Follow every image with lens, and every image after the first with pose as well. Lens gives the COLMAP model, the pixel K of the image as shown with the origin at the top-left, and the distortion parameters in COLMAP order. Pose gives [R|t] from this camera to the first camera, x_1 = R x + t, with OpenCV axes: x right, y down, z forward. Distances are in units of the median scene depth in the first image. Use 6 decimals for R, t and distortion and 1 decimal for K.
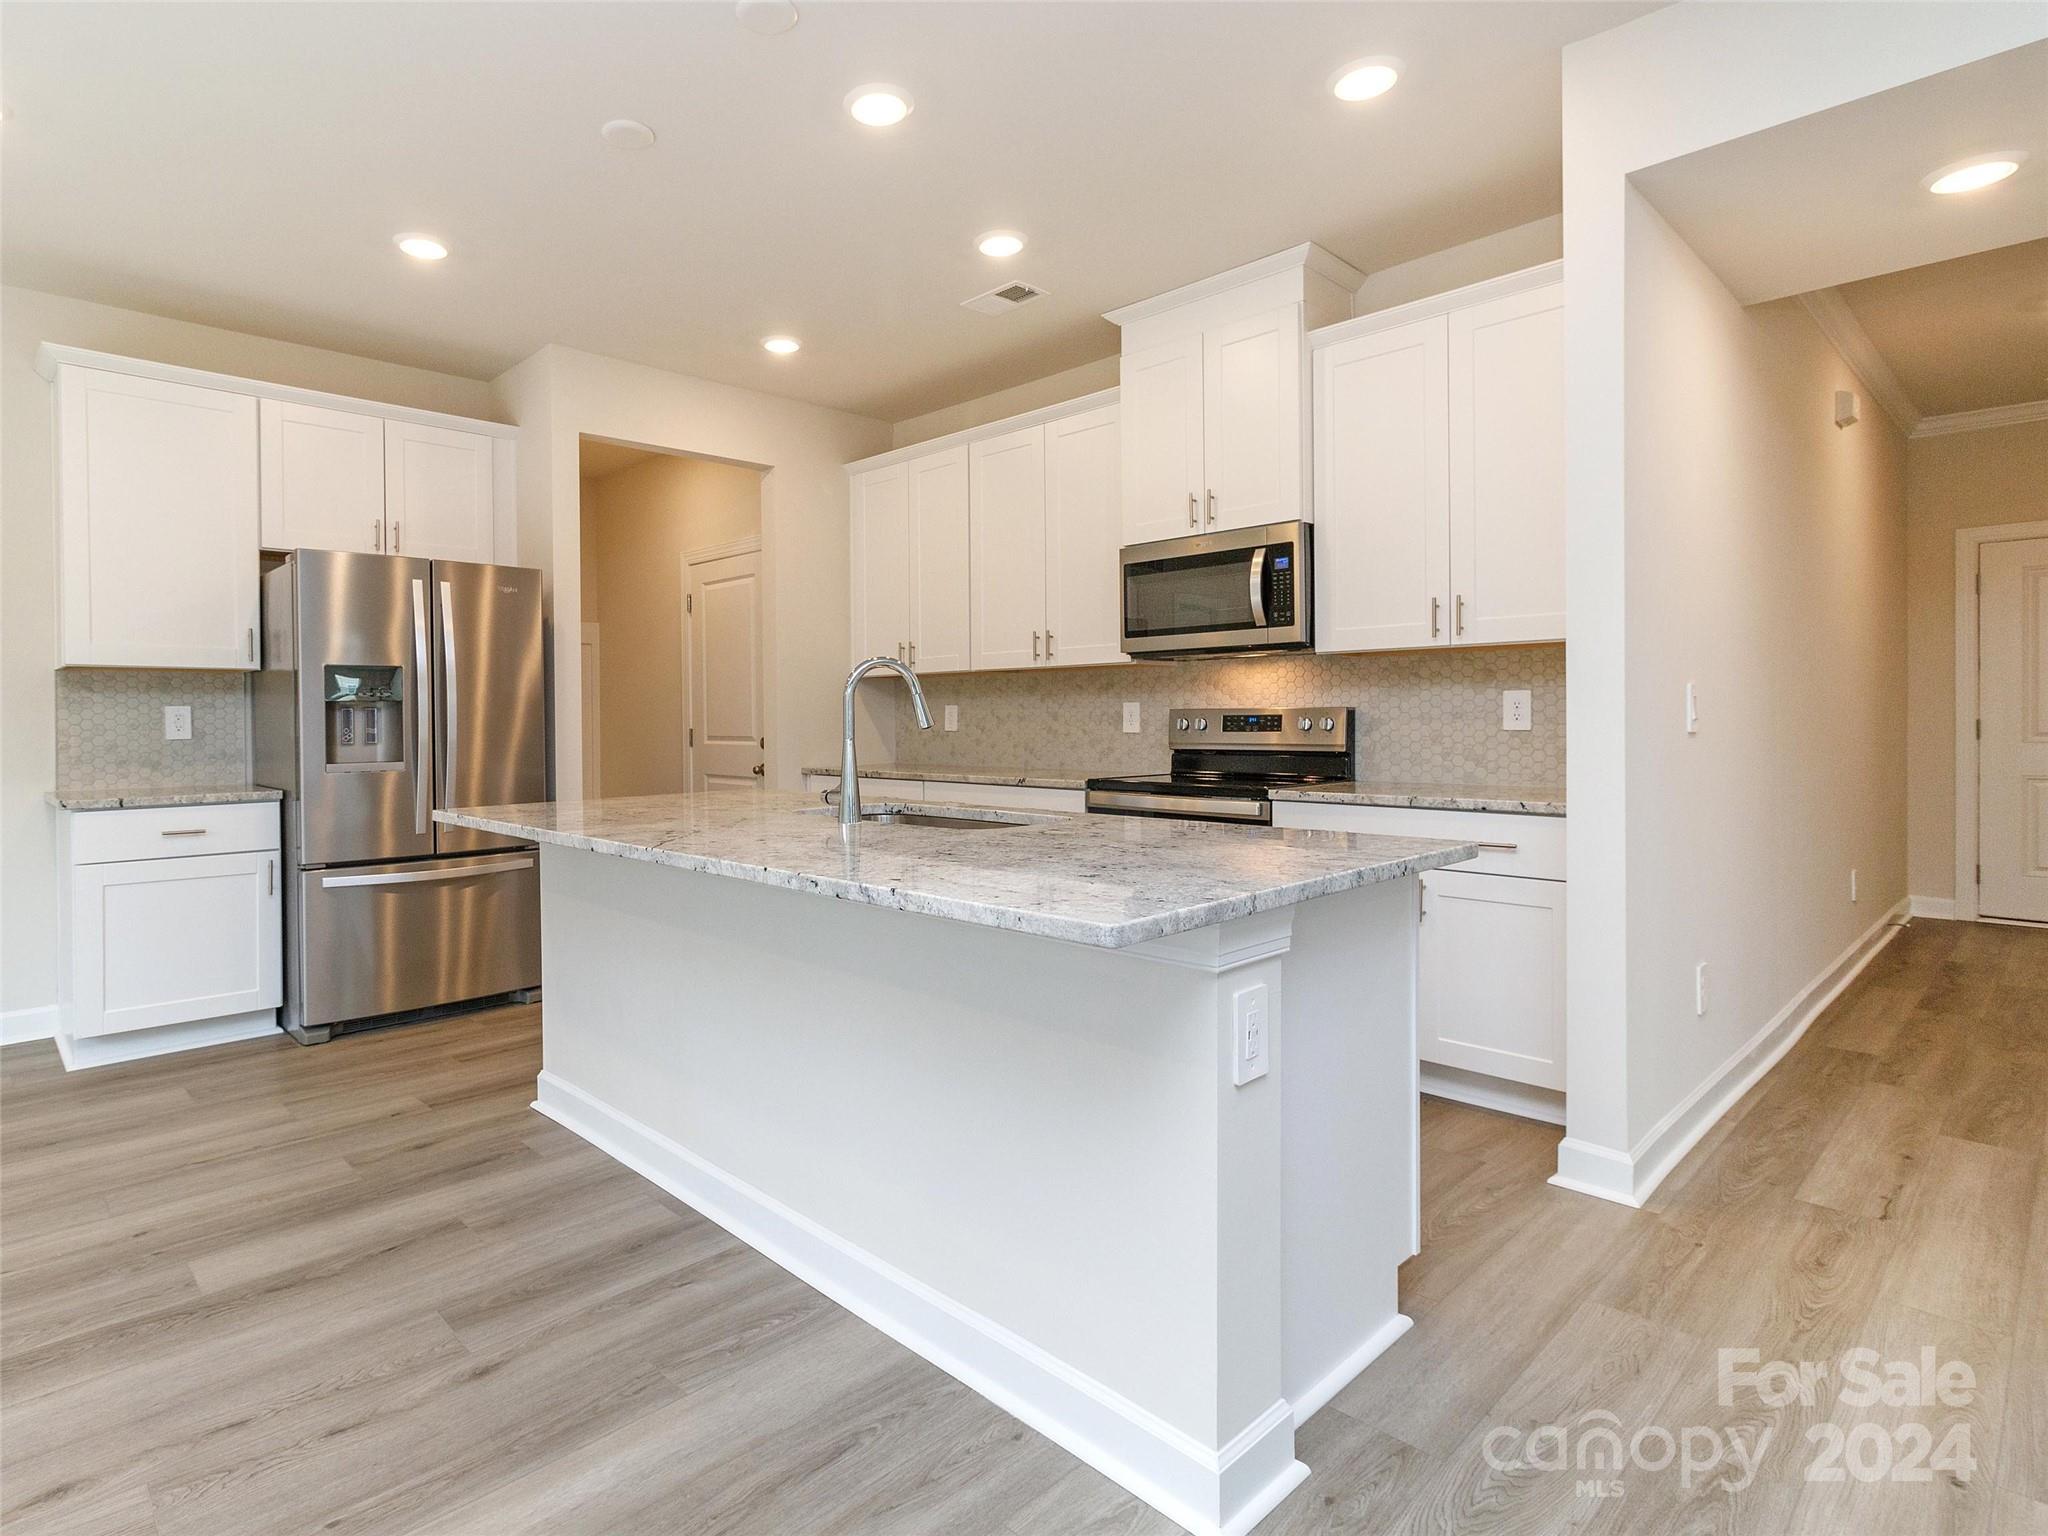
lens RADIAL K [[1075.4, 0, 909.0], [0, 1075.4, 728.1], [0, 0, 1]] dist [0.001352, 0.000243]
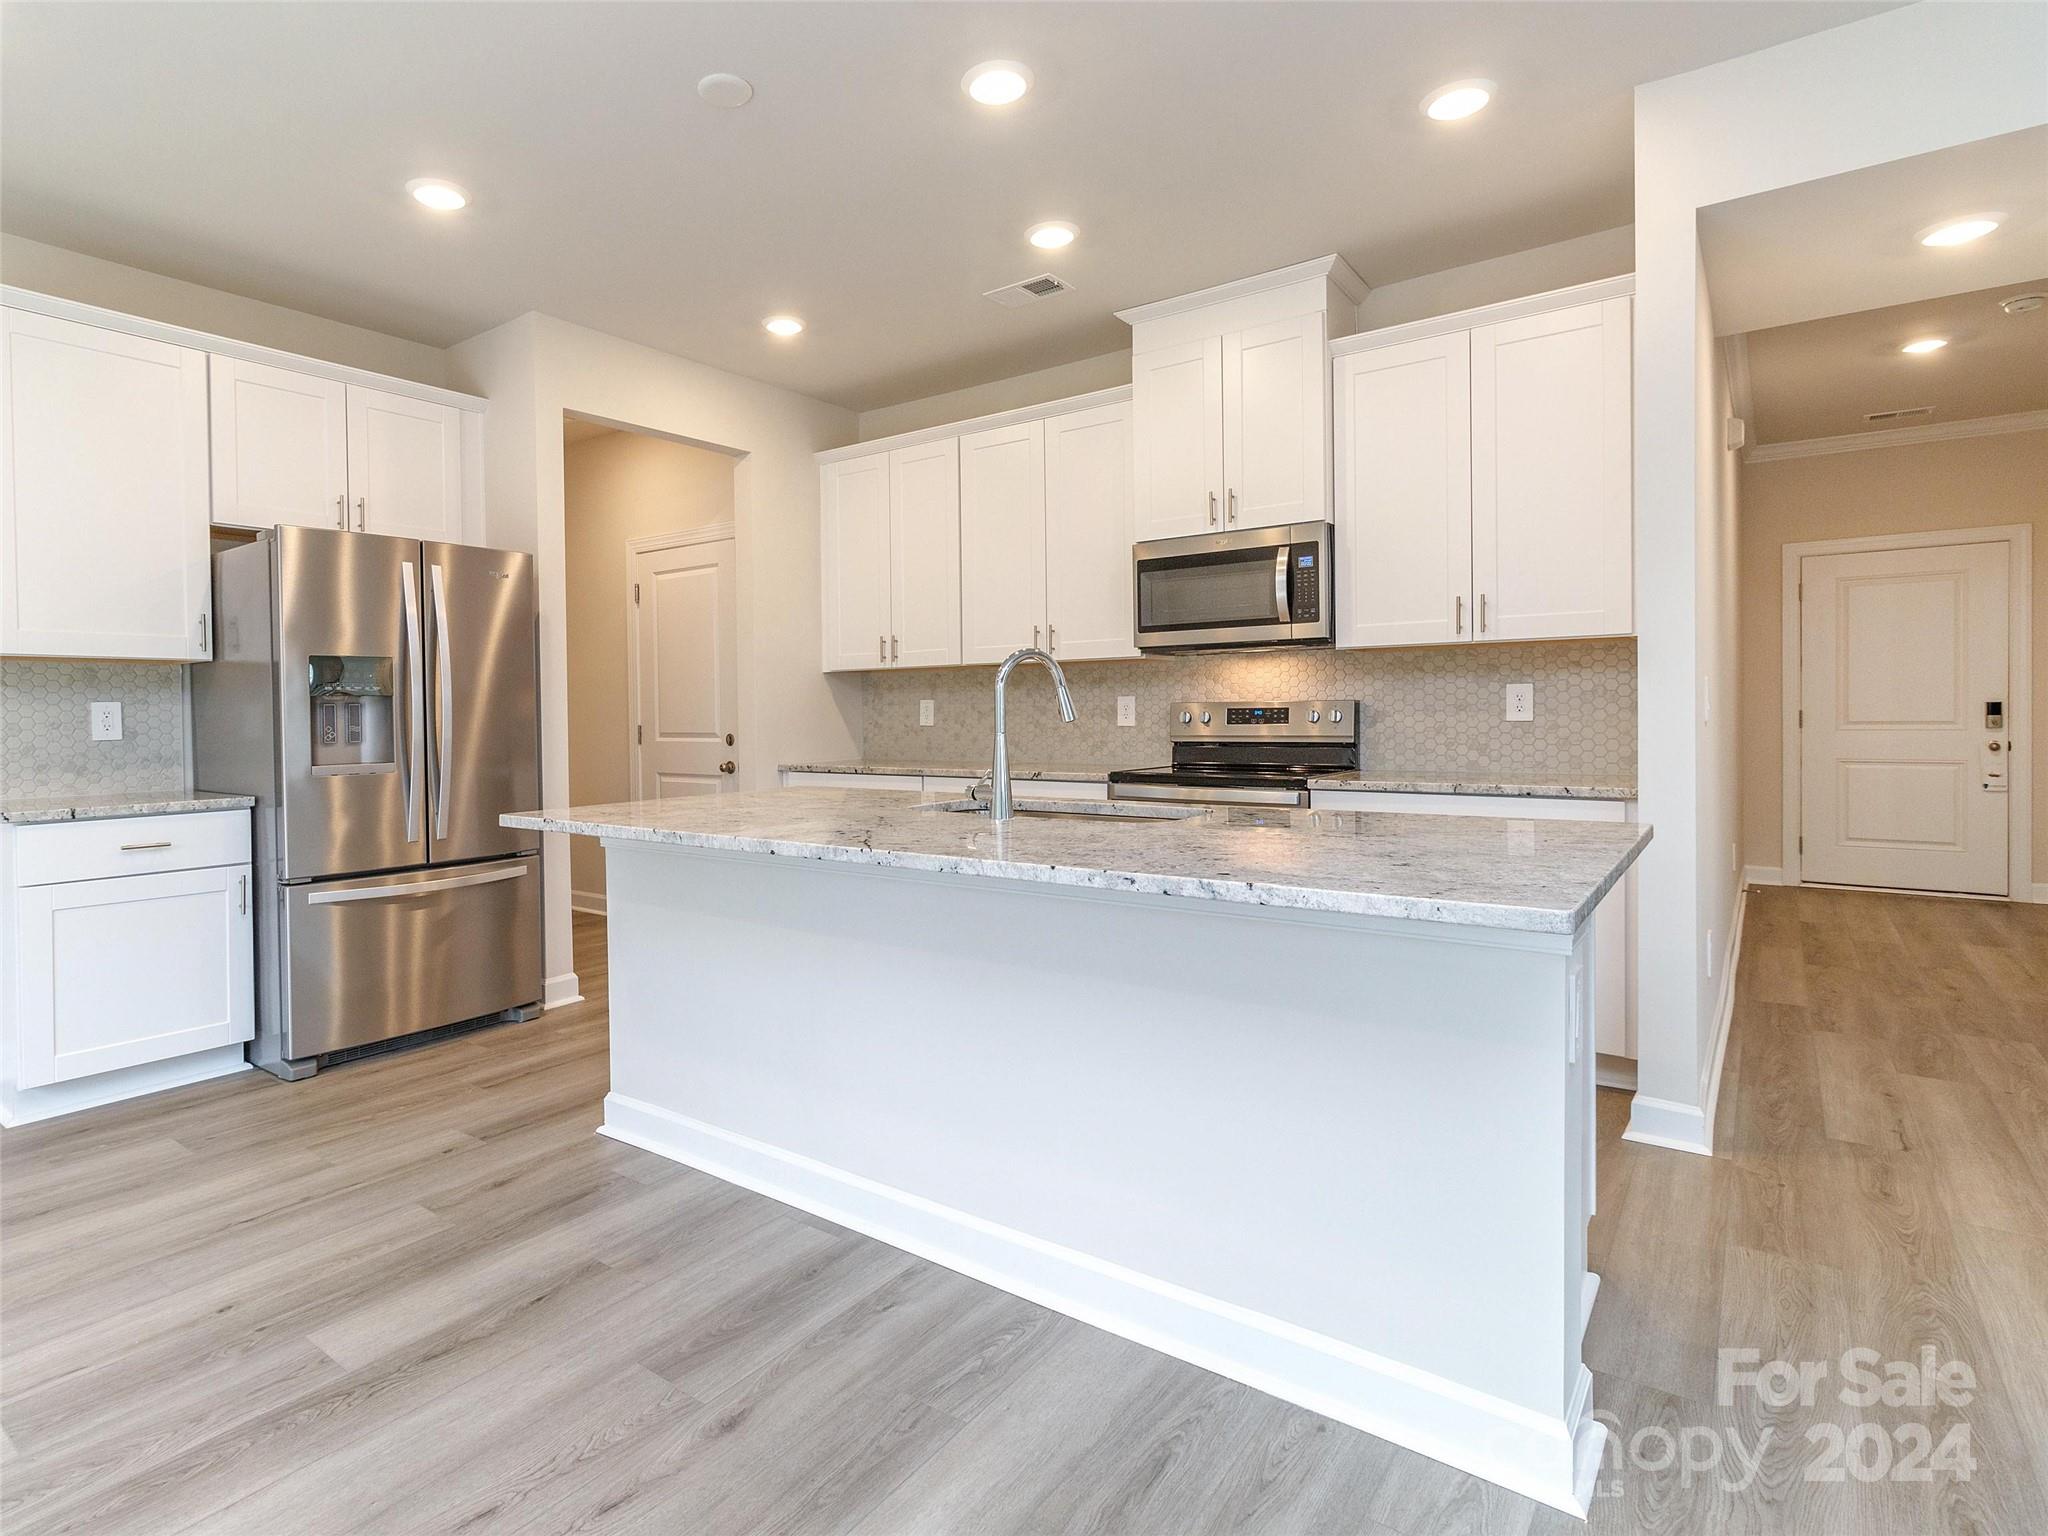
lens RADIAL K [[1075.4, 0, 913.2], [0, 1075.4, 727.1], [0, 0, 1]] dist [0.001352, 0.000243]
pose [[0.986670, -0.006519, 0.162604, -0.186174], [0.006079, 0.999976, 0.003203, 0.000890], [-0.162621, -0.002172, 0.986686, 0.033260]]
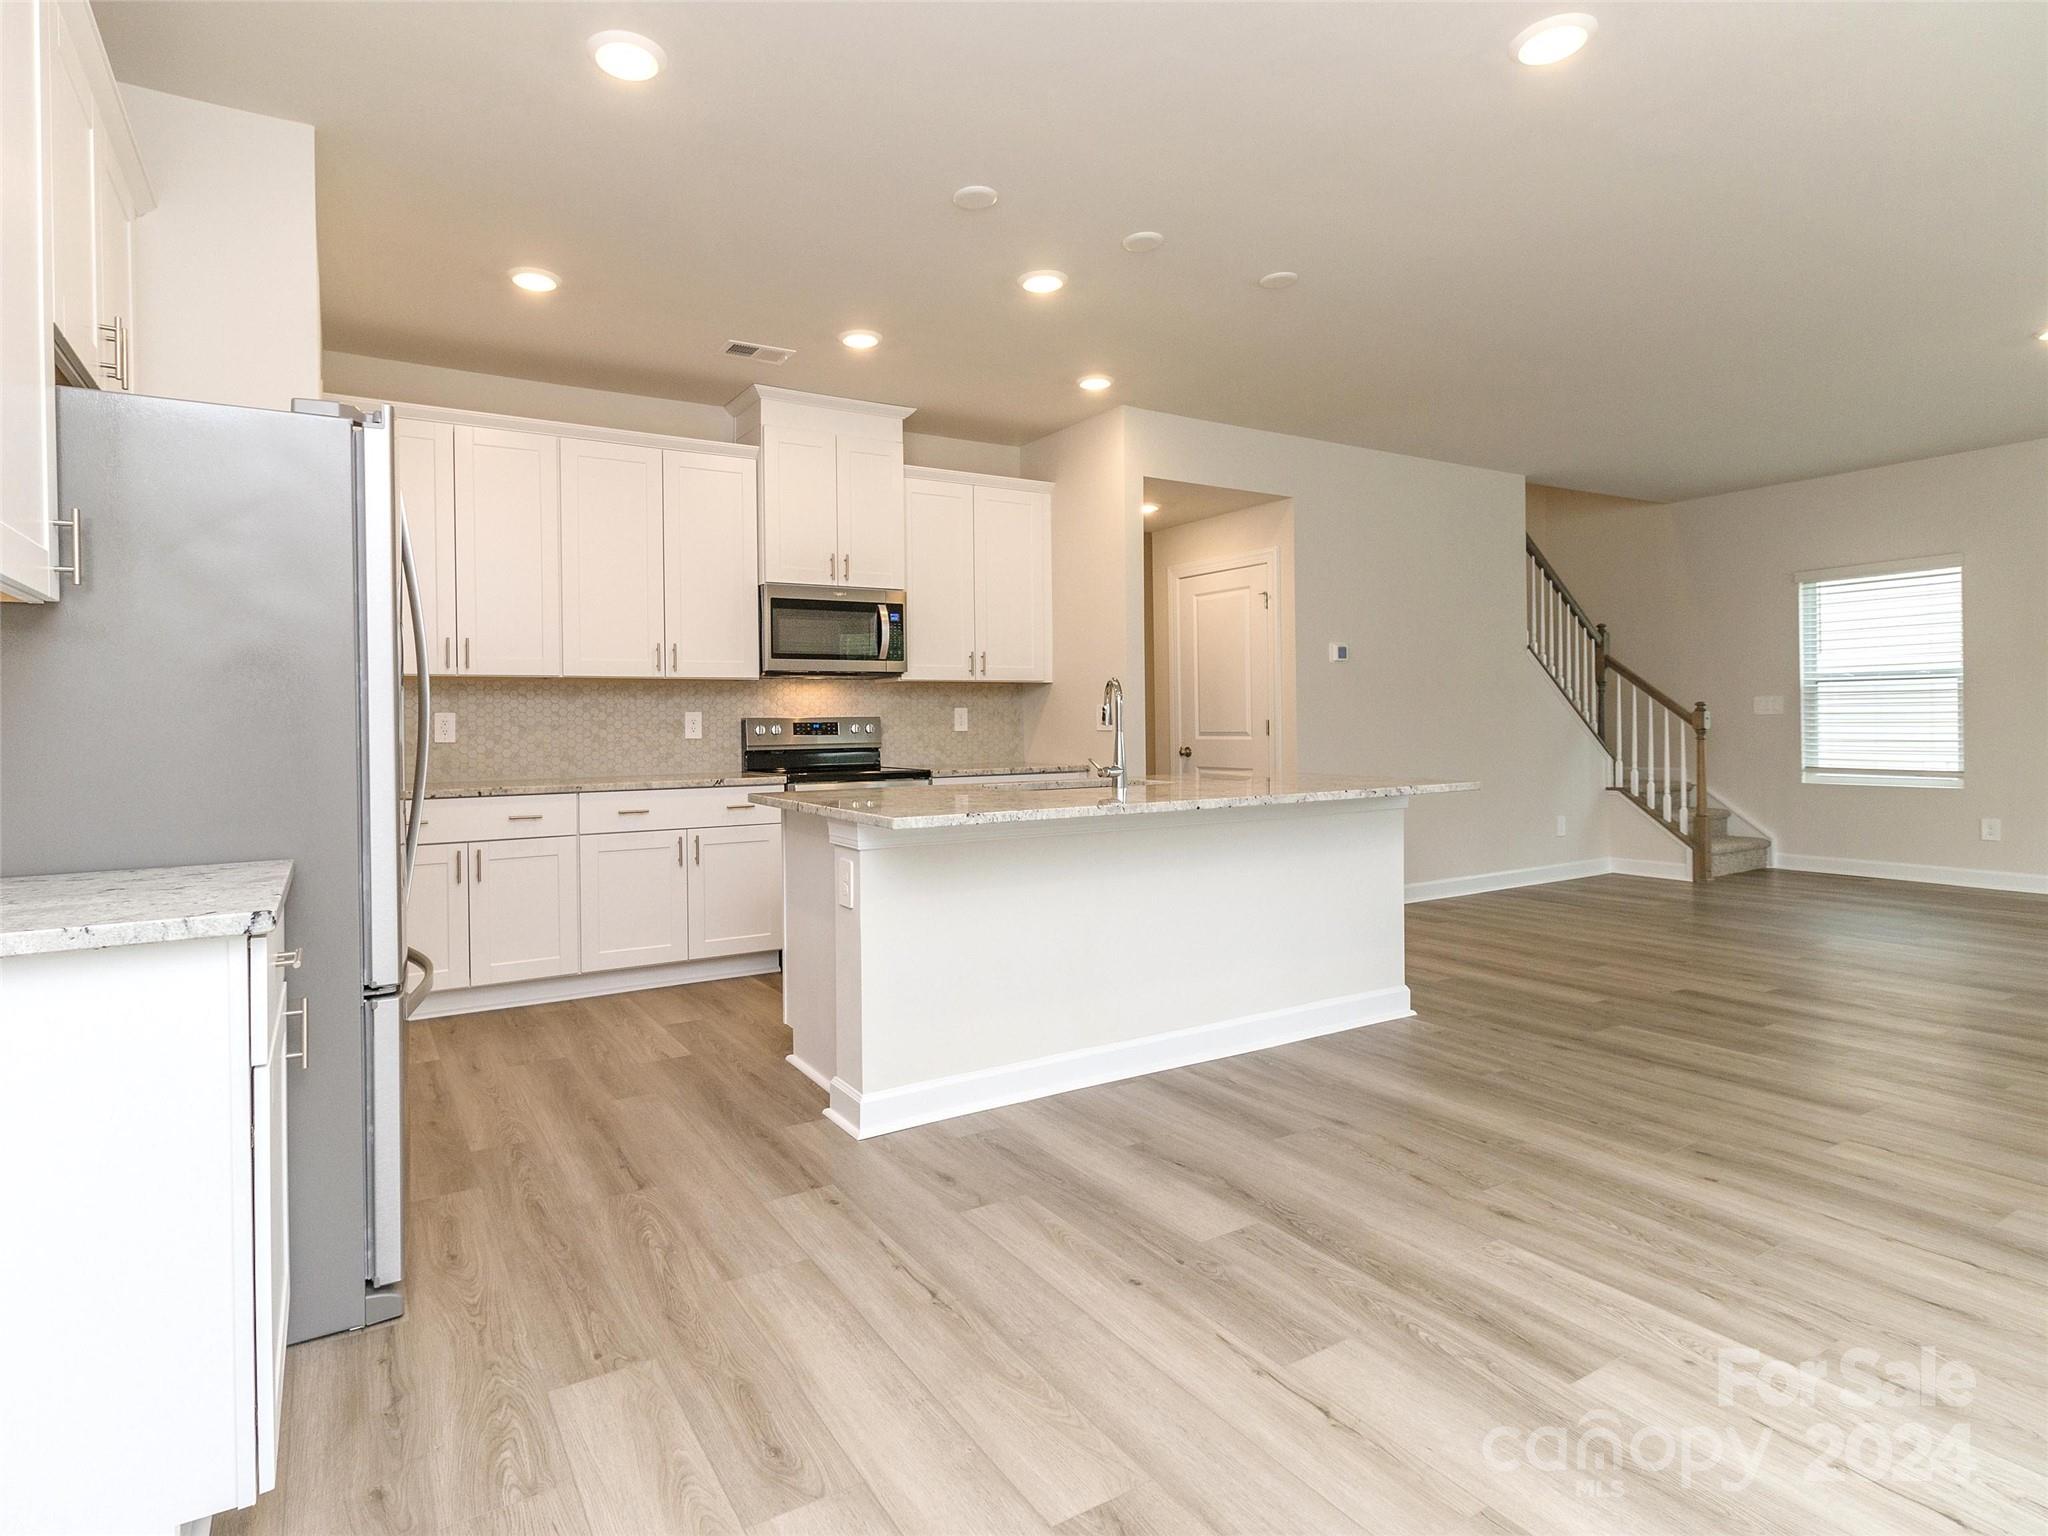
lens RADIAL K [[1075.4, 0, 958.9], [0, 1075.4, 728.1], [0, 0, 1]] dist [0.001352, 0.000243]
pose [[0.207226, 0.001413, 0.978292, -0.993488], [0.019893, 0.999786, -0.005658, 0.005890], [-0.978091, 0.020634, 0.207153, 0.580108]]
